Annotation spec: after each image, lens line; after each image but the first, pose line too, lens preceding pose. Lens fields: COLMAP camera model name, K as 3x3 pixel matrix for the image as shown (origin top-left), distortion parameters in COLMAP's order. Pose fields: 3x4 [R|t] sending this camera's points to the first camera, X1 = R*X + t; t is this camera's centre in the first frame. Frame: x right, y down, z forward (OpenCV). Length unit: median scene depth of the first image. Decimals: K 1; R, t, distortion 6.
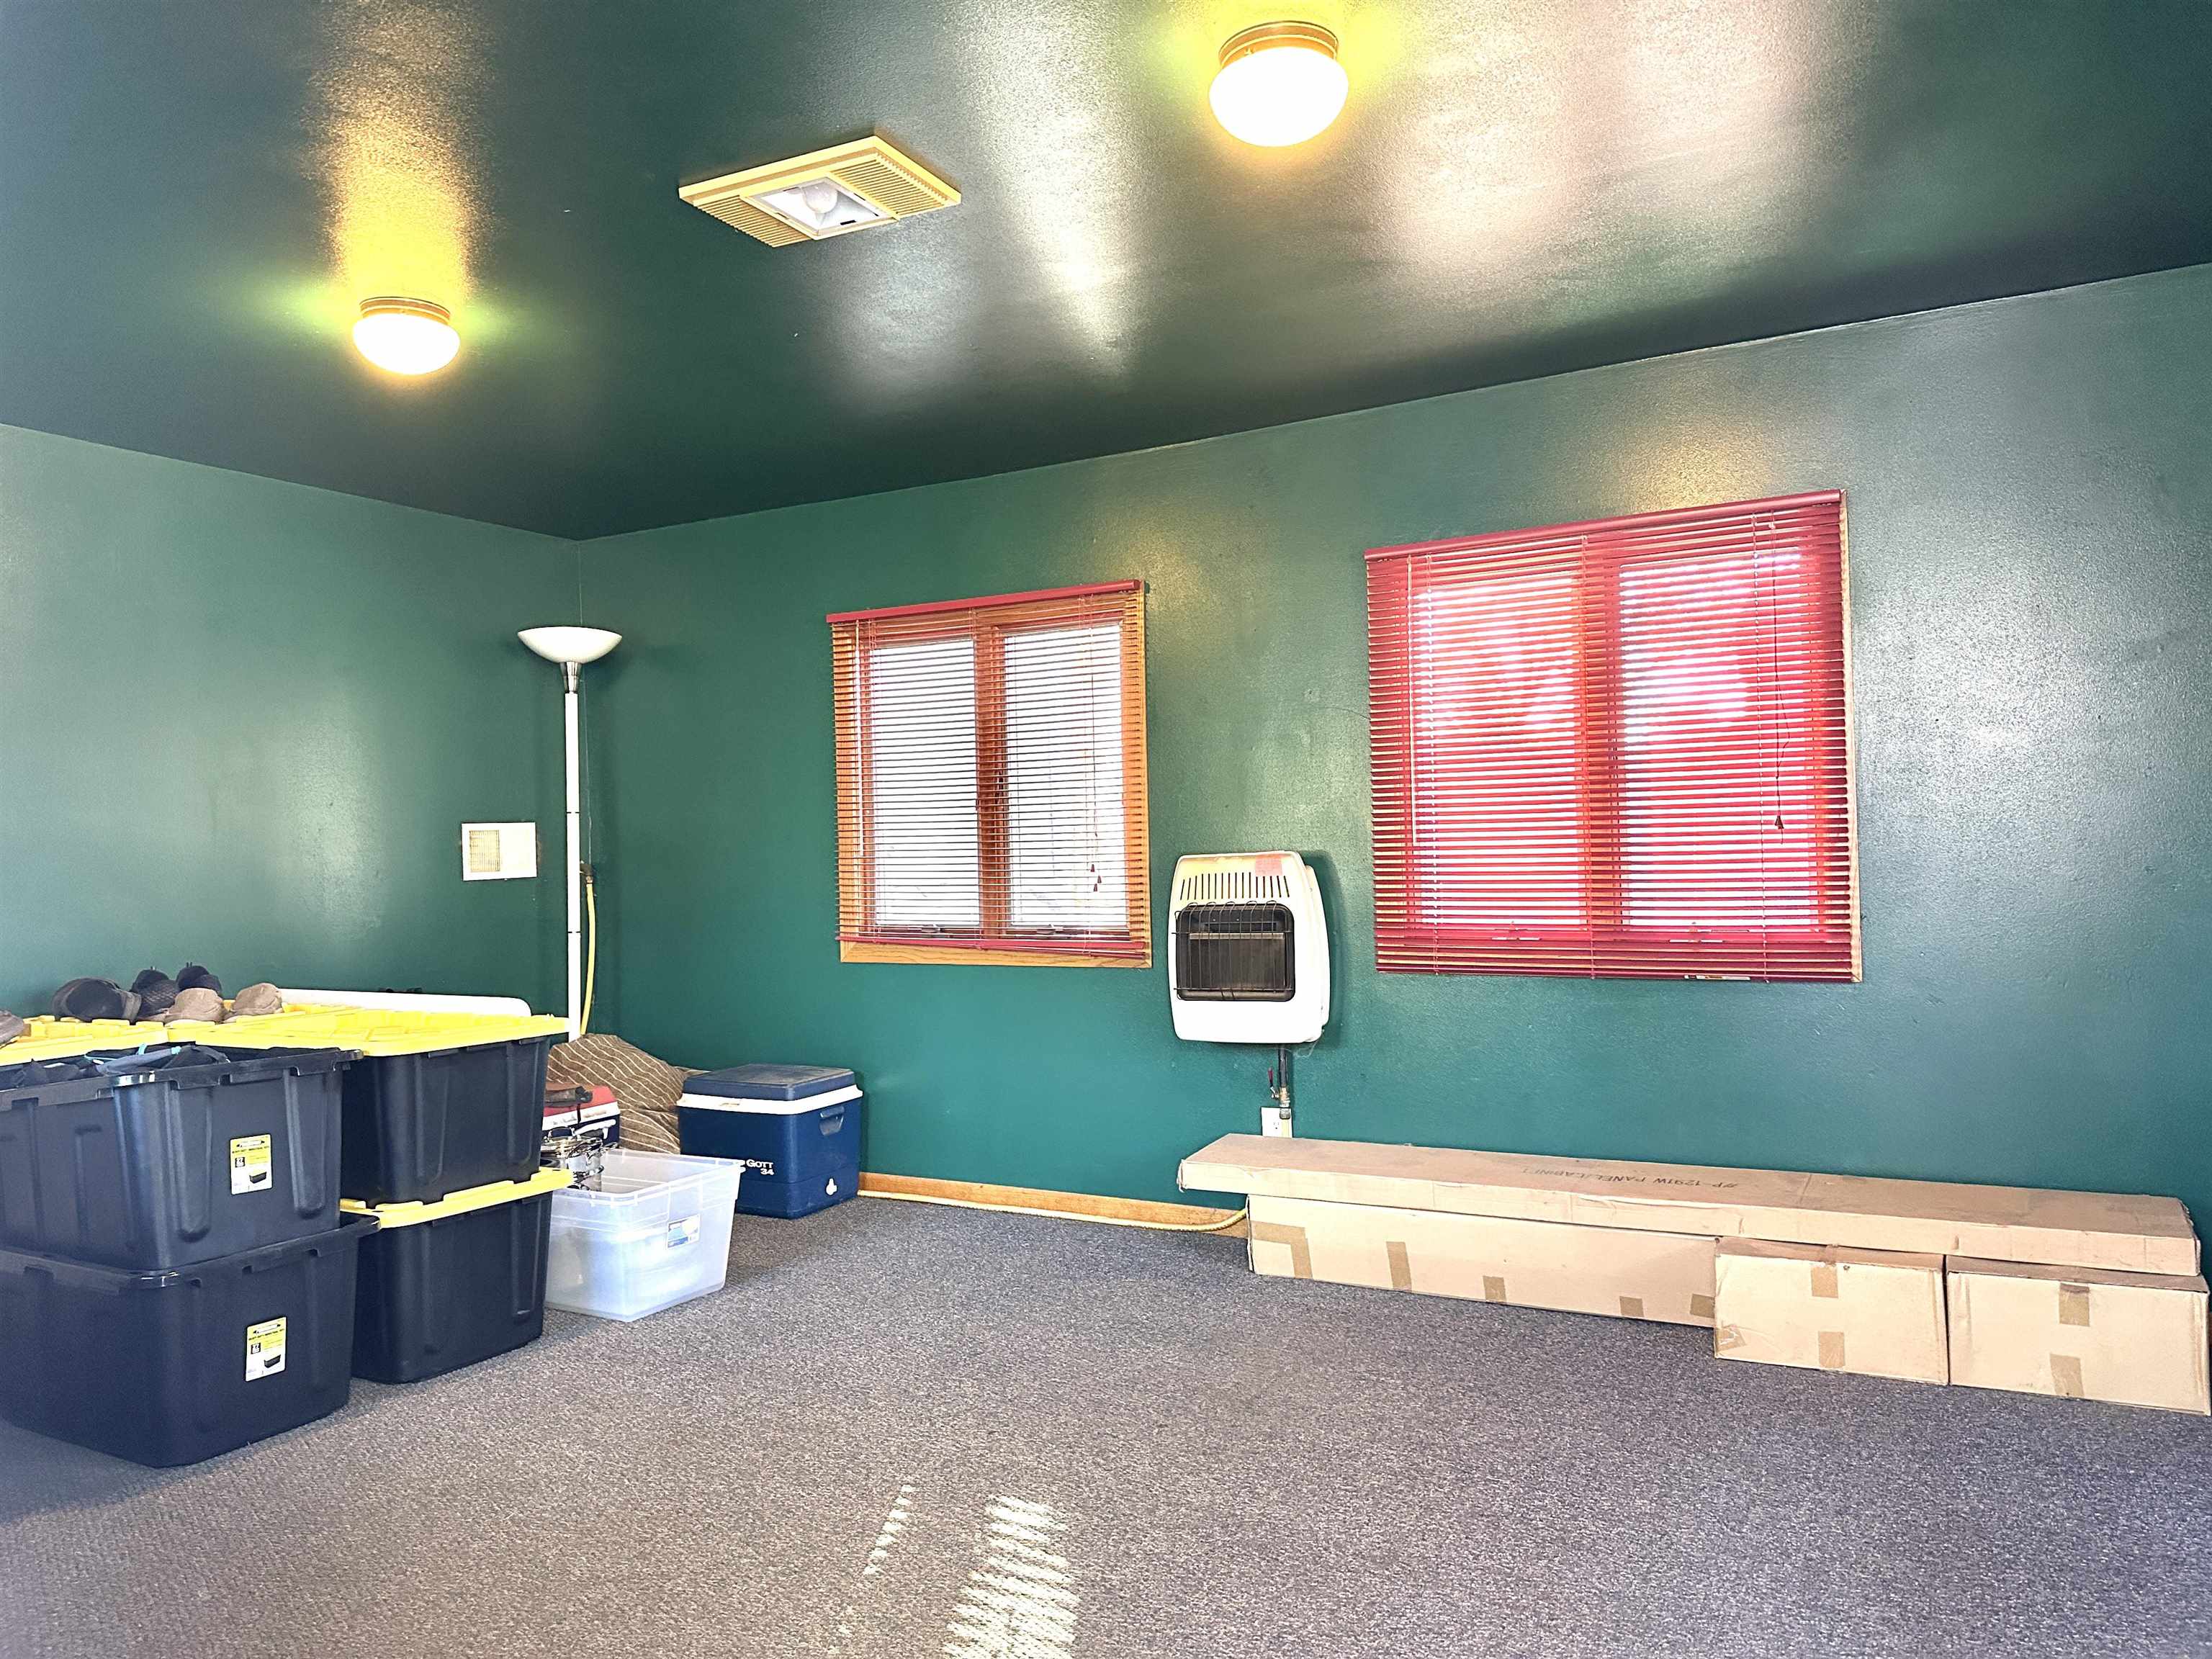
lens RADIAL K [[1556.1, 0, 1103.9], [0, 1556.1, 821.5], [0, 0, 1]] dist [0.021408, -0.020785]
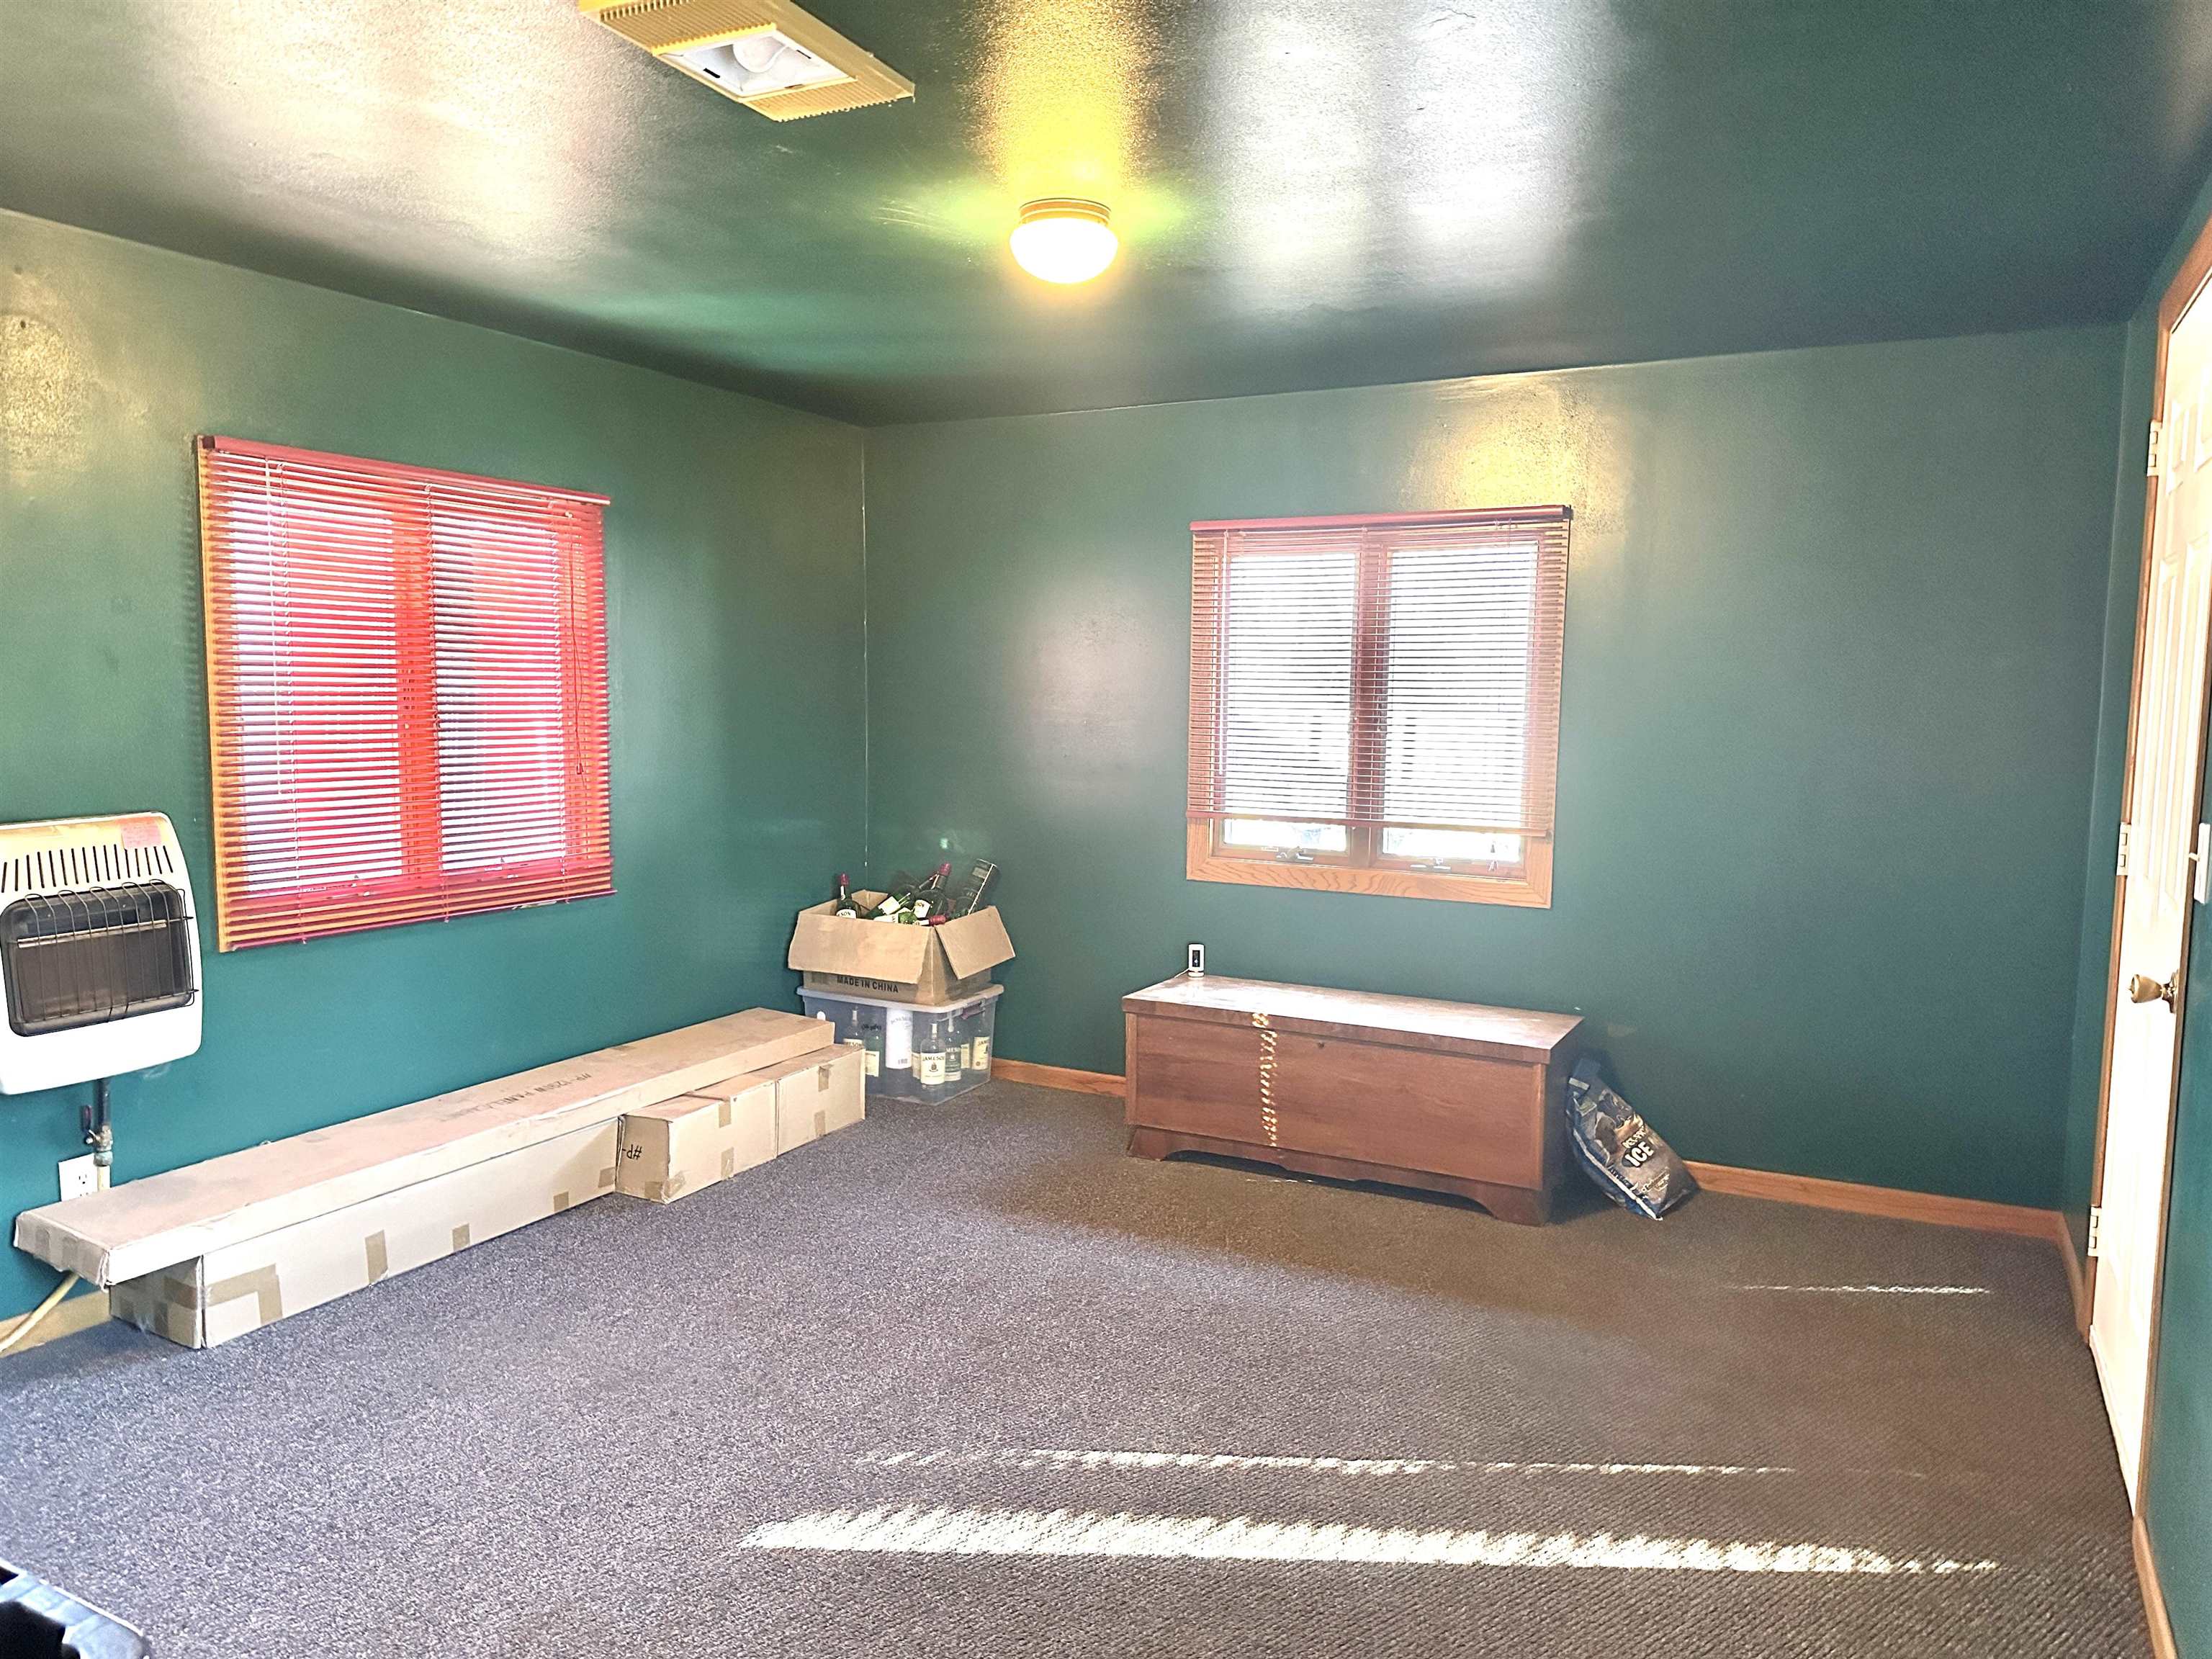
lens RADIAL K [[1556.1, 0, 1101.8], [0, 1556.1, 836.9], [0, 0, 1]] dist [0.021408, -0.020785]
pose [[-0.040562, -0.071921, 0.996585, -0.707229], [-0.028604, 0.997081, 0.070793, -0.039755], [-0.998768, -0.025634, -0.042501, 0.596419]]
